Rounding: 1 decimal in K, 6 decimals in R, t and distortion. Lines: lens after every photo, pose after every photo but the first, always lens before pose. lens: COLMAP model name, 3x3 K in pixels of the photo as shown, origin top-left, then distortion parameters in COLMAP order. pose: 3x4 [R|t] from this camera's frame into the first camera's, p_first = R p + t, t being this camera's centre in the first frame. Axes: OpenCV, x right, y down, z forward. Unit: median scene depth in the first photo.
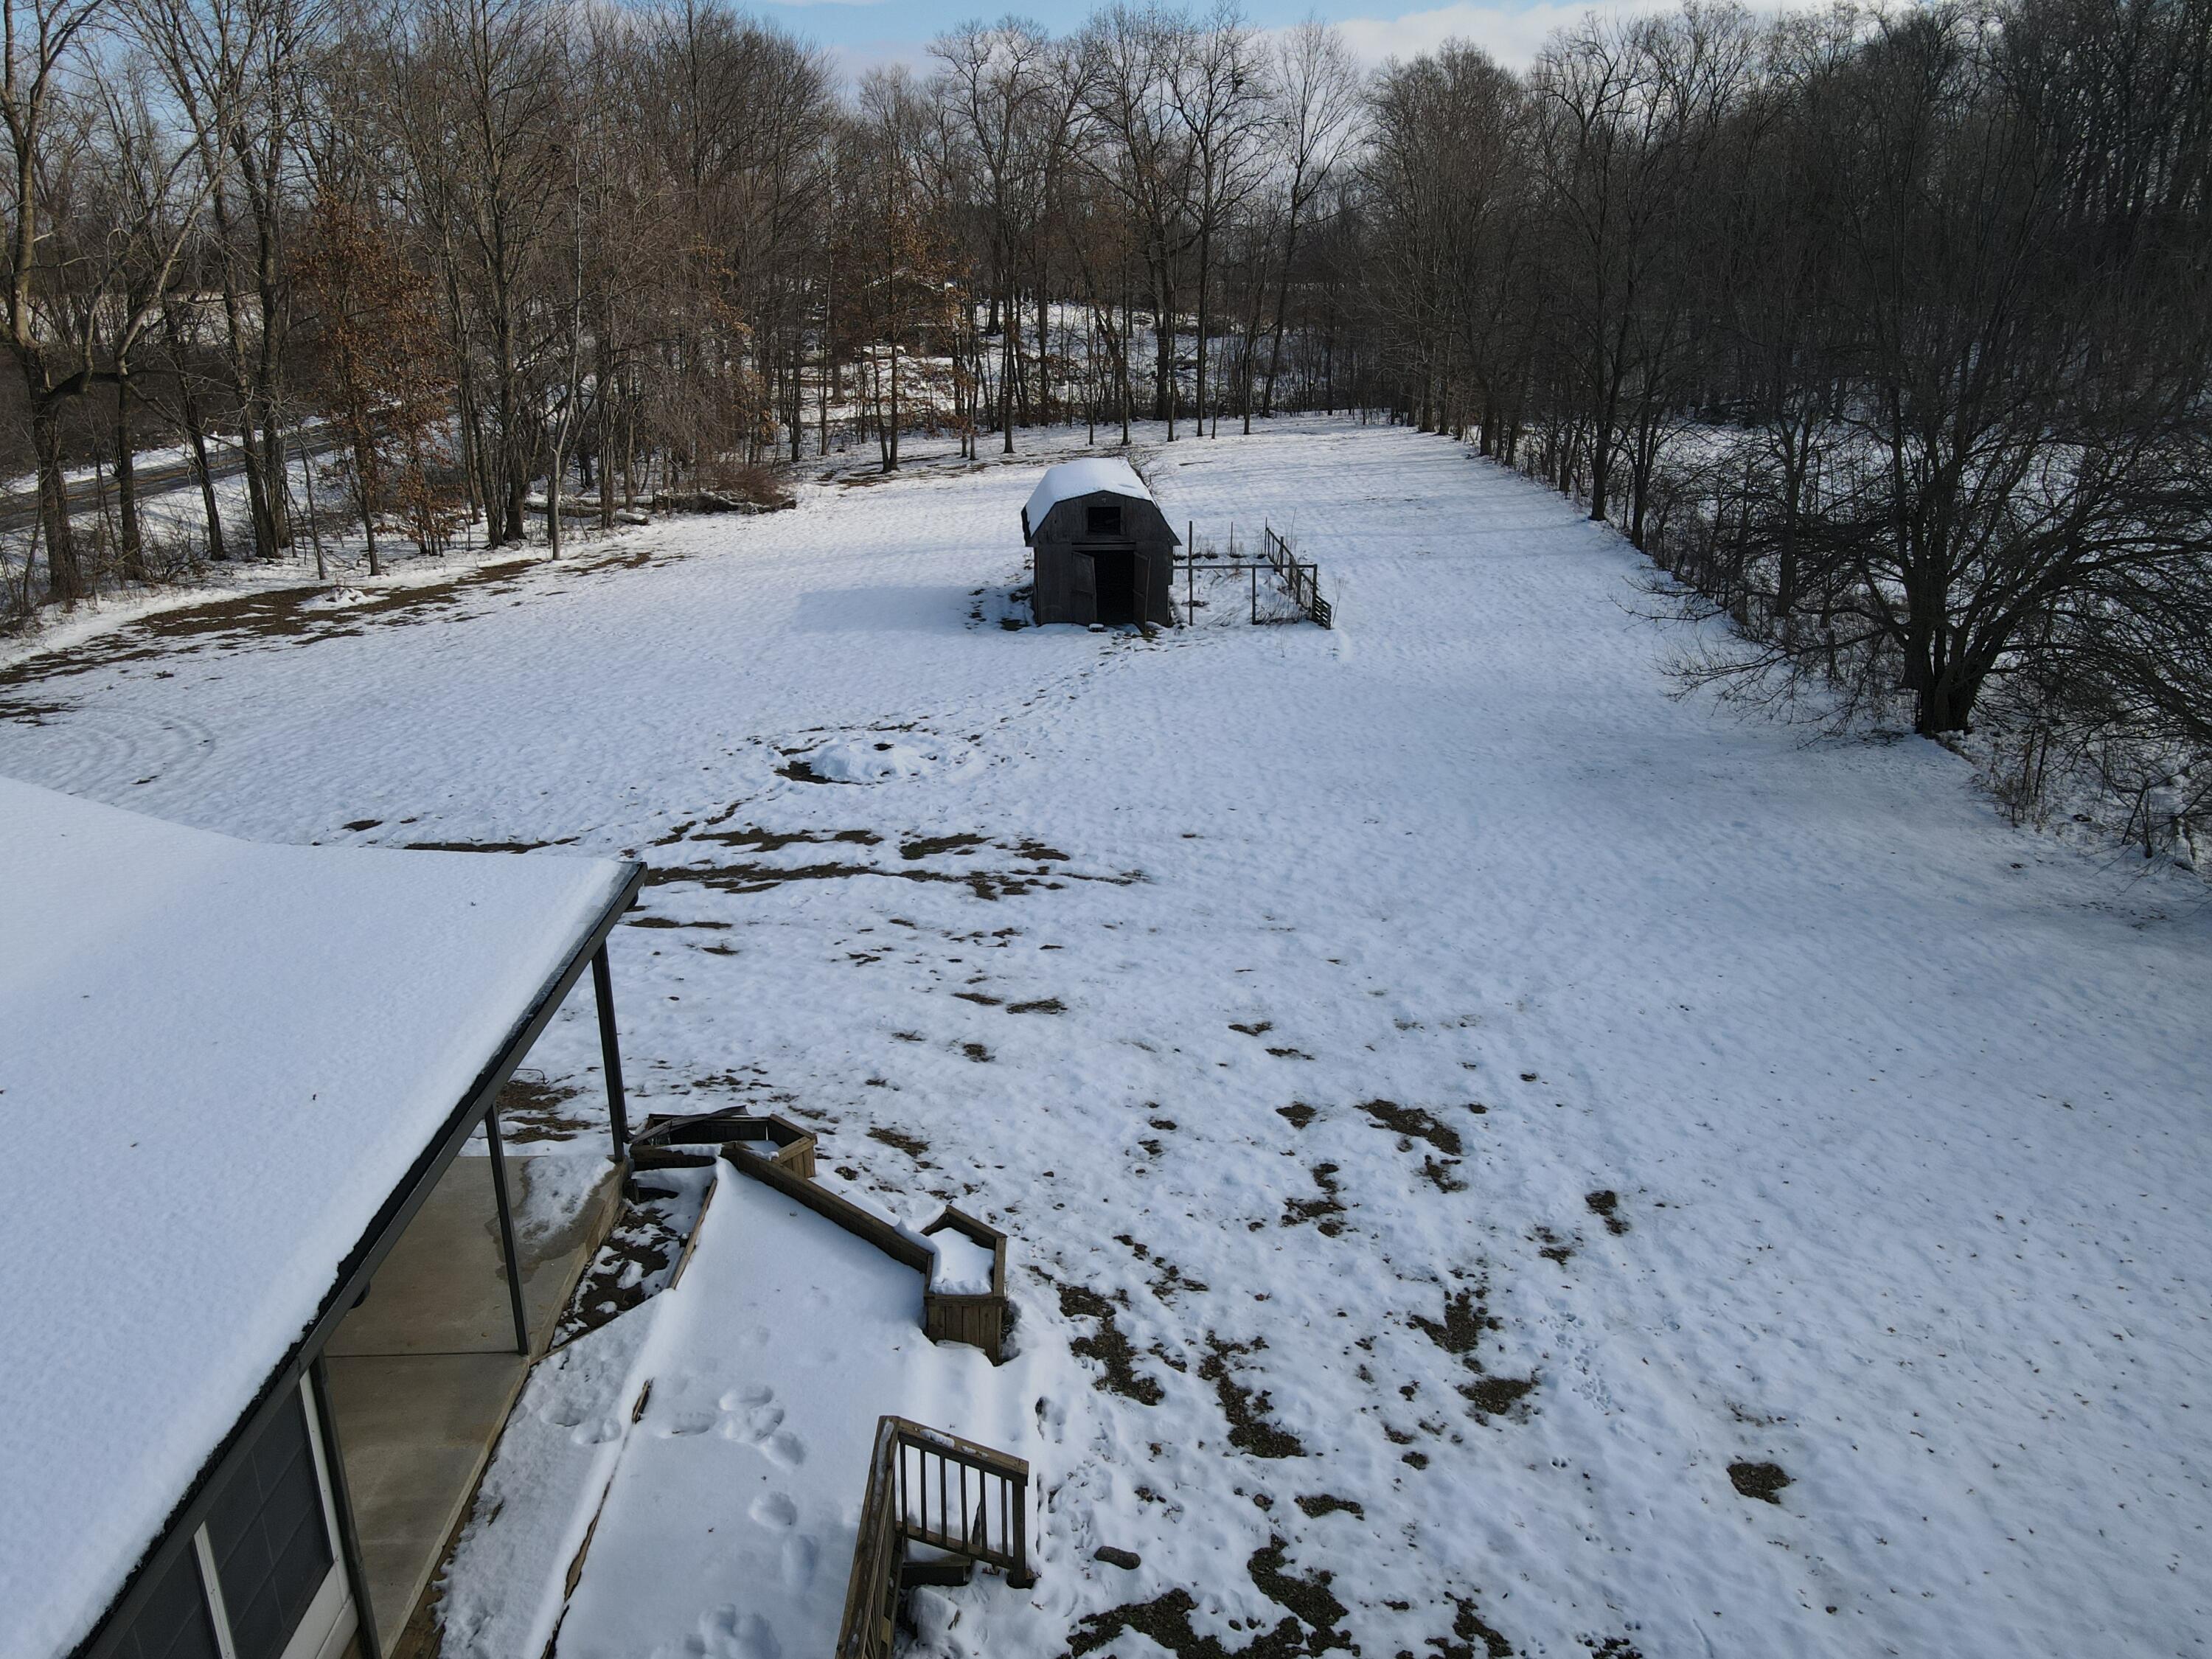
lens RADIAL K [[1620.9, 0, 1111.6], [0, 1620.9, 824.1], [0, 0, 1]] dist [-0.009402, 0.054250]
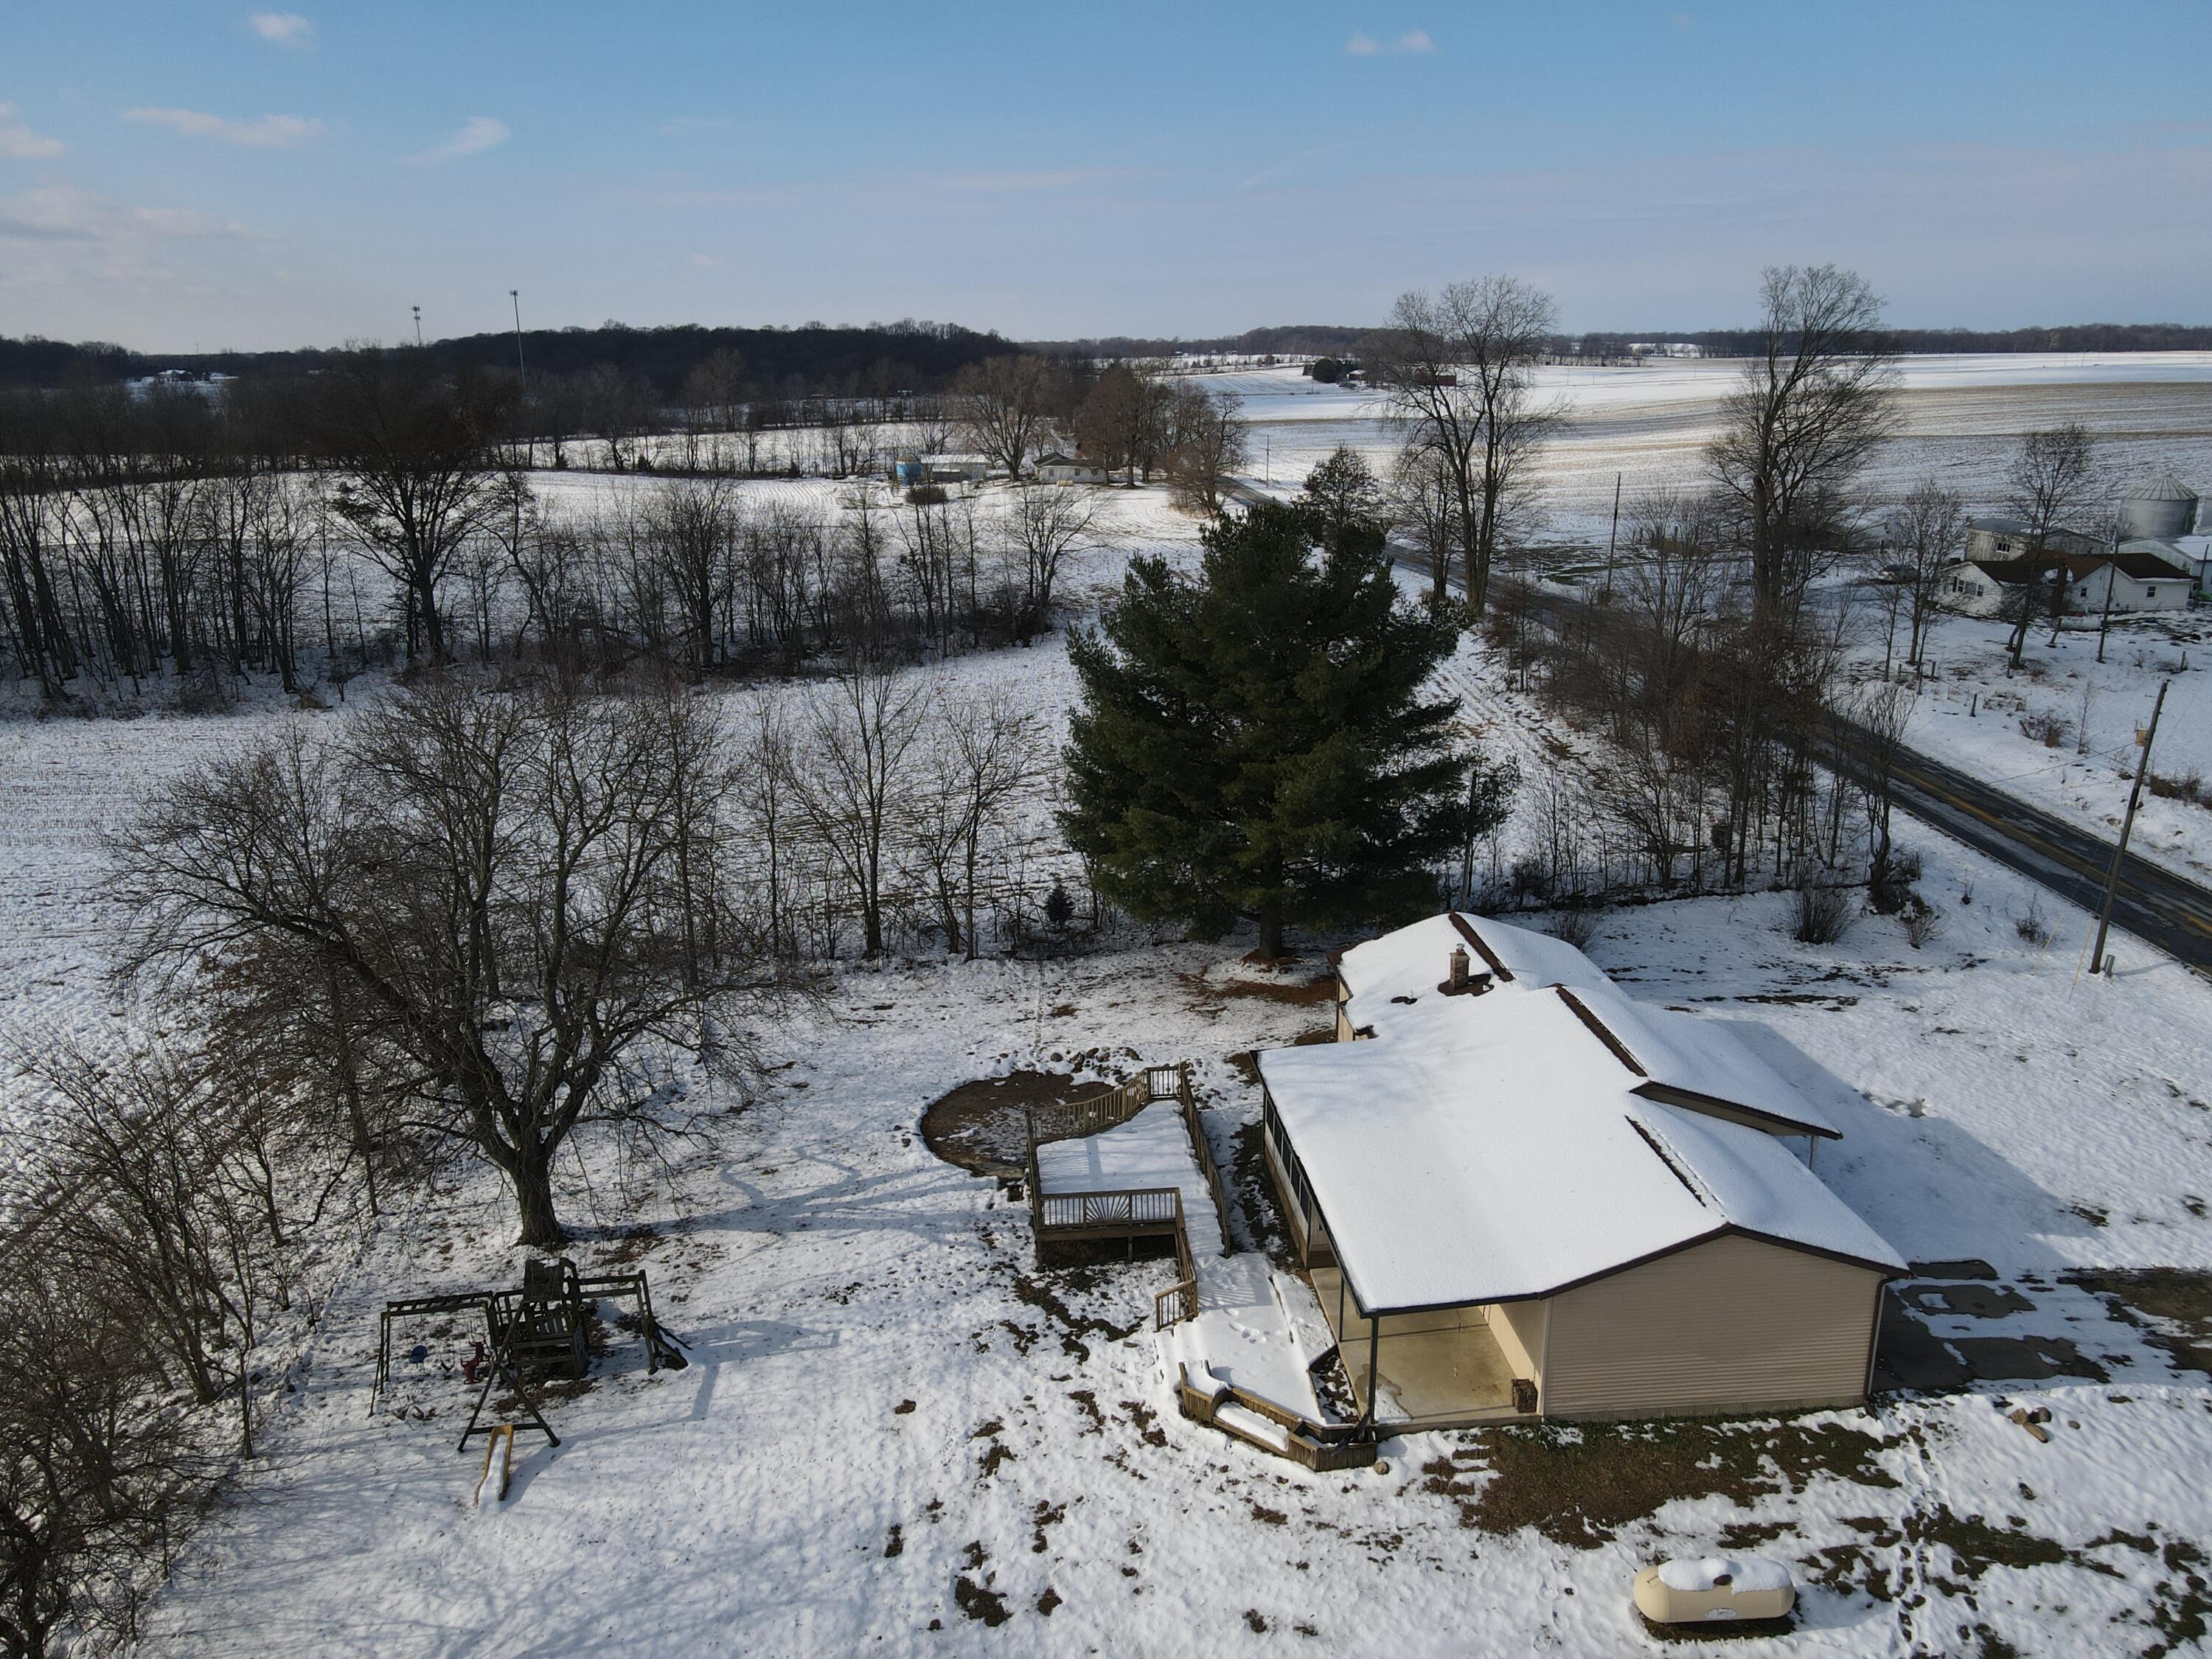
lens RADIAL K [[1599.7, 0, 1106.0], [0, 1599.7, 829.5], [0, 0, 1]] dist [0.003211, 0.024969]
pose [[-0.997894, 0.035708, -0.054159, 0.089482], [-0.002946, 0.809066, 0.587710, -1.073247], [0.064804, 0.586631, -0.807257, 1.415309]]
